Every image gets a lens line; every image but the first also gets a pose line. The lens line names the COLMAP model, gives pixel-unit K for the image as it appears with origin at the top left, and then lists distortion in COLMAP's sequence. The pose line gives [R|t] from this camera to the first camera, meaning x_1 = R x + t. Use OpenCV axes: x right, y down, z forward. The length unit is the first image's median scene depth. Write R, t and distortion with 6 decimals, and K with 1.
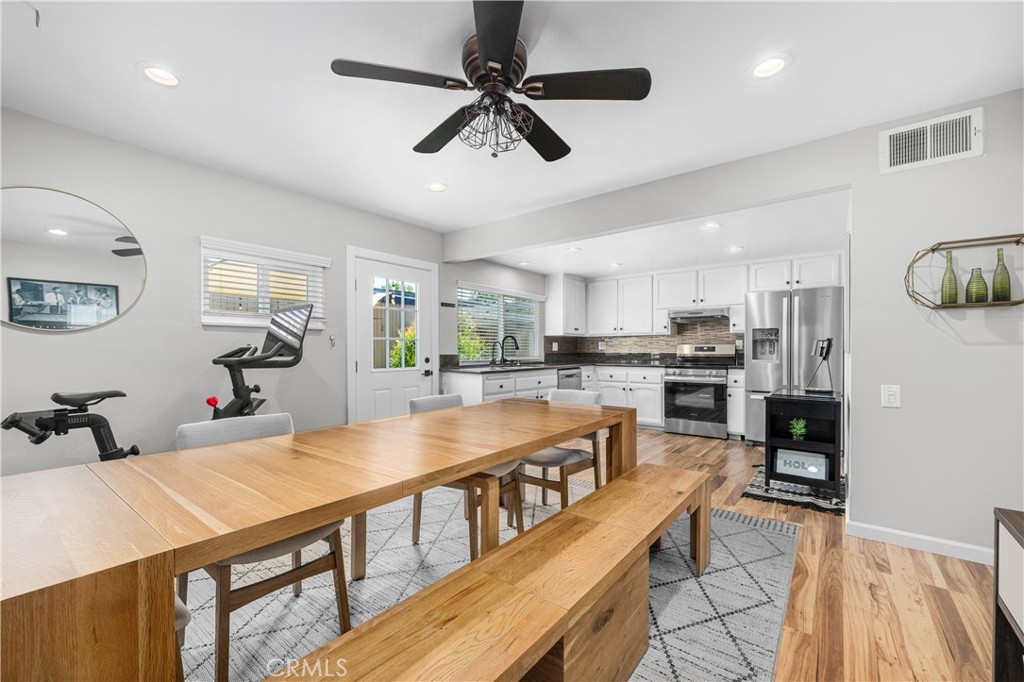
lens RADIAL K [[417.9, 0, 514.5], [0, 417.9, 346.2], [0, 0, 1]] dist [0.000057, 0.000040]
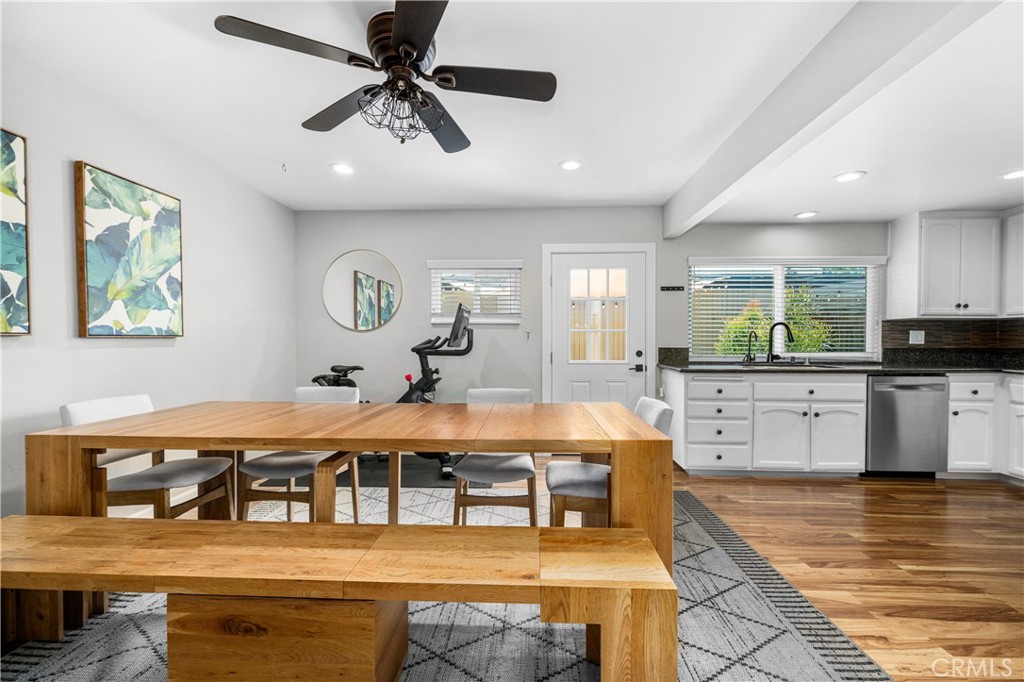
lens RADIAL K [[417.9, 0, 514.5], [0, 417.9, 346.2], [0, 0, 1]] dist [0.000057, 0.000040]
pose [[0.578892, 0.010053, -0.815342, 0.325214], [0.004661, 0.999867, 0.015638, 0.002144], [0.815391, -0.012853, 0.578768, 0.235967]]
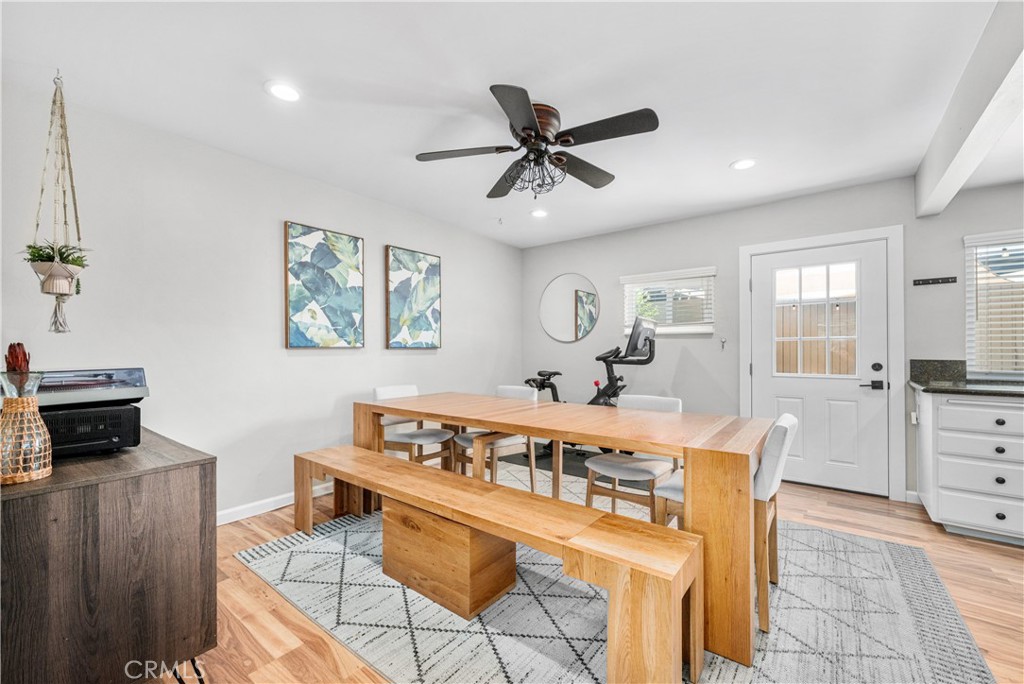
lens RADIAL K [[410.3, 0, 517.0], [0, 410.3, 347.5], [0, 0, 1]] dist [0.001052, 0.000211]
pose [[0.010033, -0.007138, -0.999924, 0.429460], [0.006140, 0.999956, -0.007077, 0.001659], [0.999931, -0.006068, 0.010077, 0.339400]]
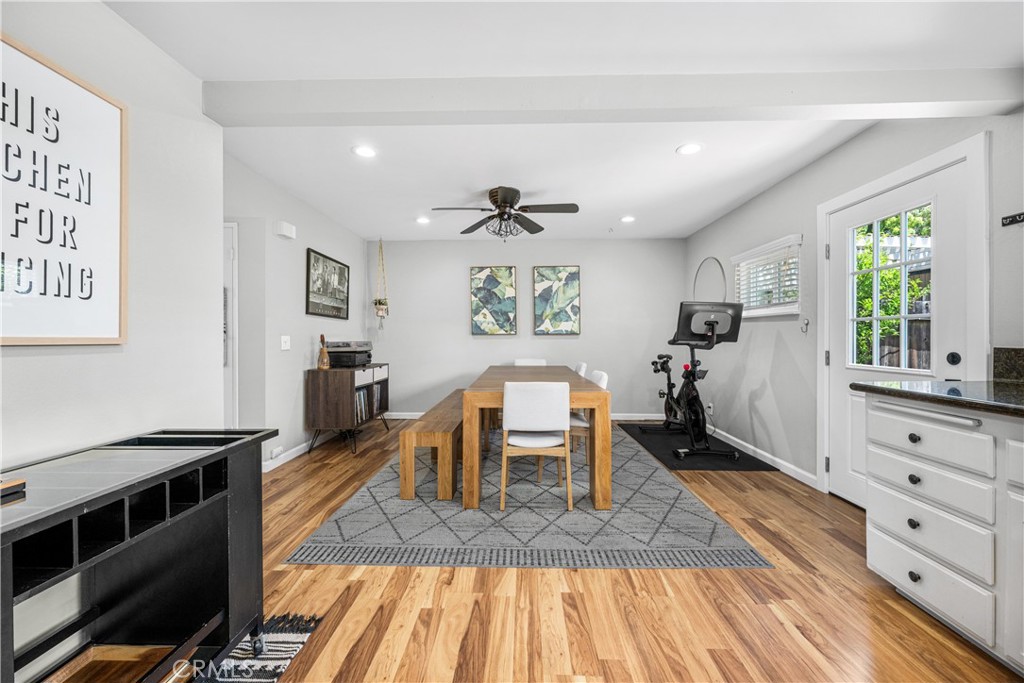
lens RADIAL K [[409.3, 0, 515.7], [0, 409.3, 336.5], [0, 0, 1]] dist [-0.000900, -0.000199]
pose [[-0.800441, 0.001666, -0.599410, 0.401718], [0.006535, 0.999961, -0.005947, 0.007837], [0.599376, -0.008677, -0.800420, 0.954066]]
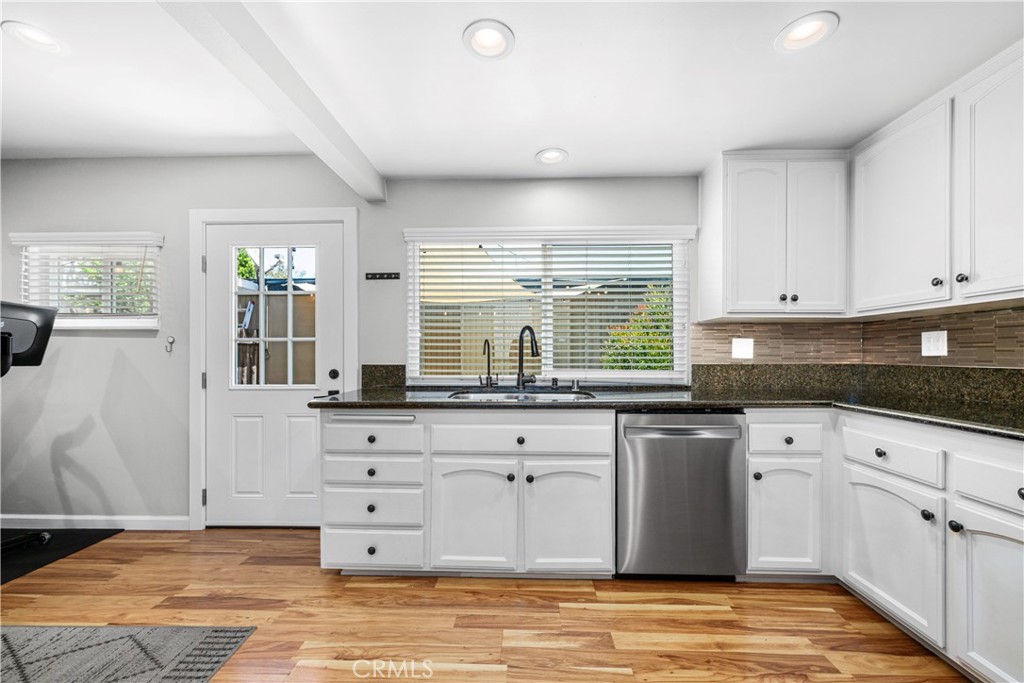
lens RADIAL K [[409.8, 0, 510.4], [0, 409.8, 356.8], [0, 0, 1]] dist [-0.001554, -0.000204]
pose [[0.591972, 0.003545, -0.805951, 0.362396], [0.006824, 0.999932, 0.009411, 0.004727], [0.805930, -0.011070, 0.591908, 0.763440]]
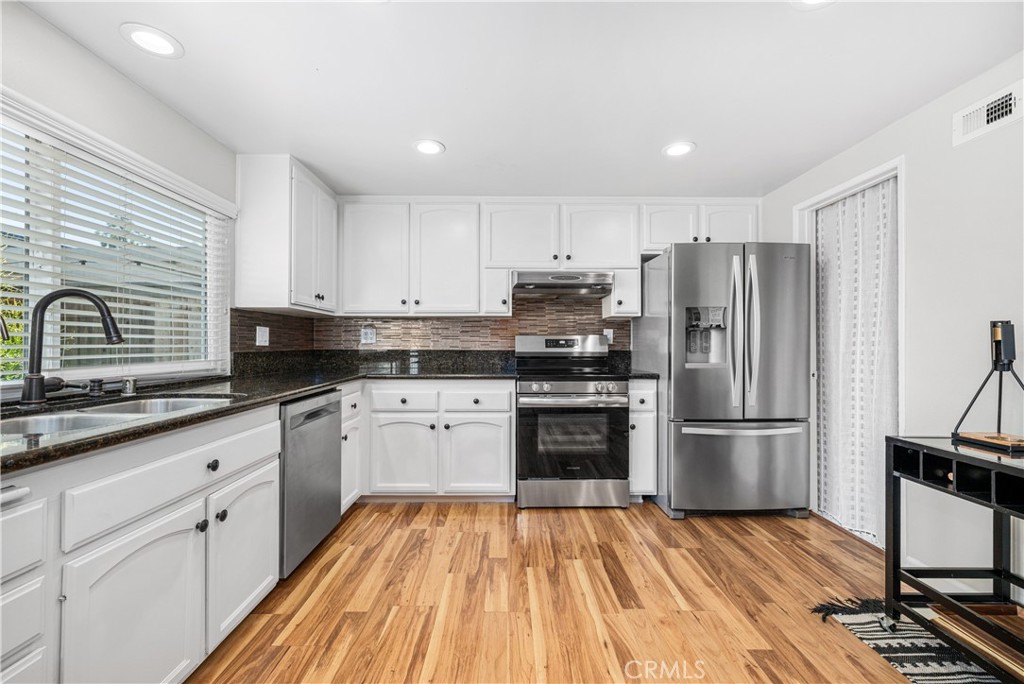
lens RADIAL K [[414.3, 0, 512.0], [0, 414.3, 342.0], [0, 0, 1]] dist [-0.001428, -0.000063]
pose [[0.781312, 0.005426, 0.624117, 0.043385], [-0.008407, 0.999963, 0.001831, 0.005160], [-0.624084, -0.006678, 0.781329, 0.669682]]
